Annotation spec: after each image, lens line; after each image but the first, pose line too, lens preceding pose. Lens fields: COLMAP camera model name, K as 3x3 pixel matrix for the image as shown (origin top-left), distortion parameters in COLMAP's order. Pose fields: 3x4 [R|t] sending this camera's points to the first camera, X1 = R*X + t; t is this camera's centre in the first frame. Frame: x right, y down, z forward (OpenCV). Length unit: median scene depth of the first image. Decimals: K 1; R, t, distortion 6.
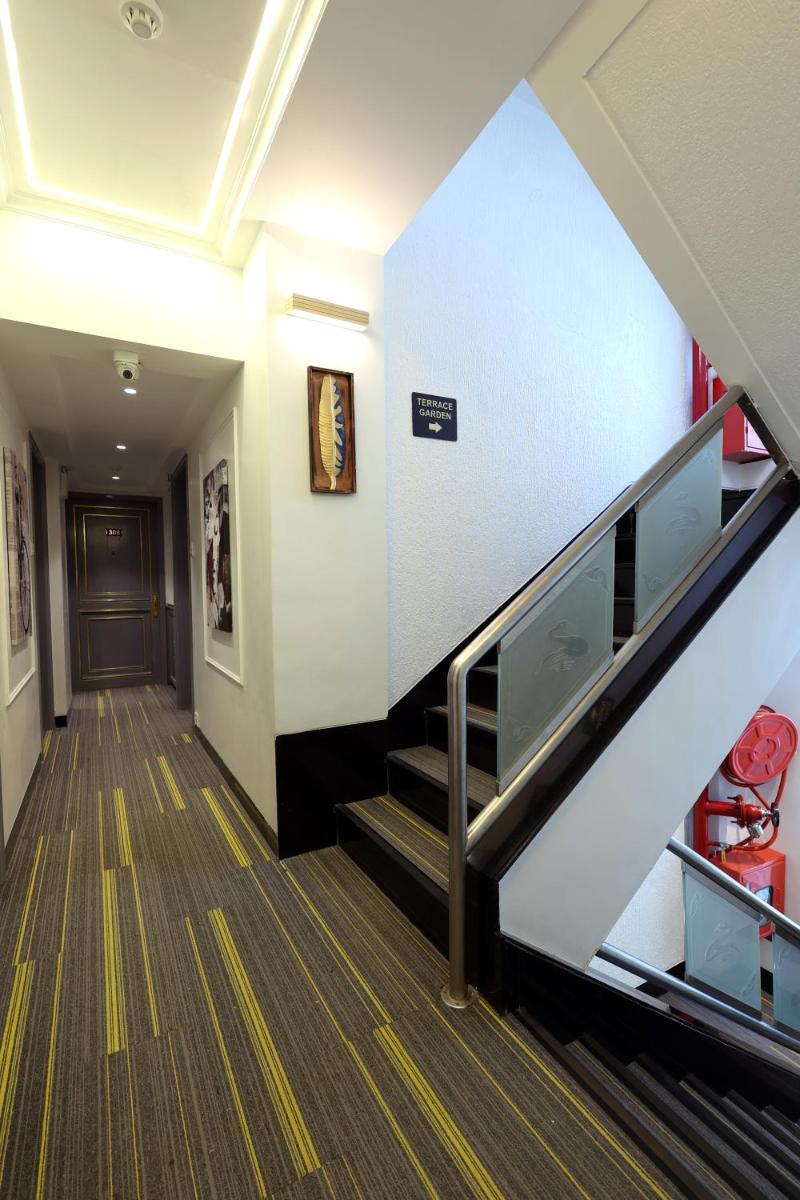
lens RADIAL K [[555.3, 0, 404.9], [0, 555.3, 603.9], [0, 0, 1]] dist [-0.011497, -0.000100]
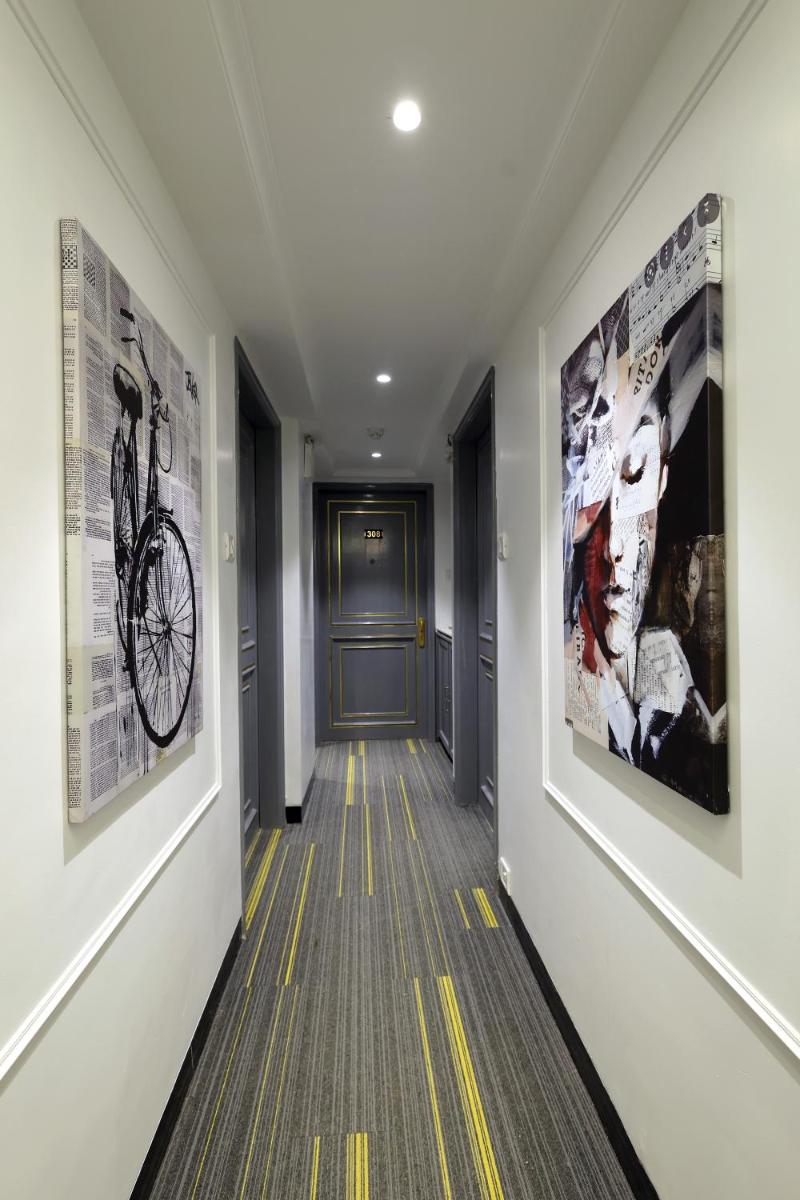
lens RADIAL K [[555.3, 0, 400.4], [0, 555.3, 598.7], [0, 0, 1]] dist [-0.011497, -0.000100]
pose [[0.904247, 0.007119, -0.426951, -0.284033], [-0.019365, 0.999516, -0.024349, -0.038509], [0.426571, 0.030286, 0.903947, 0.562304]]
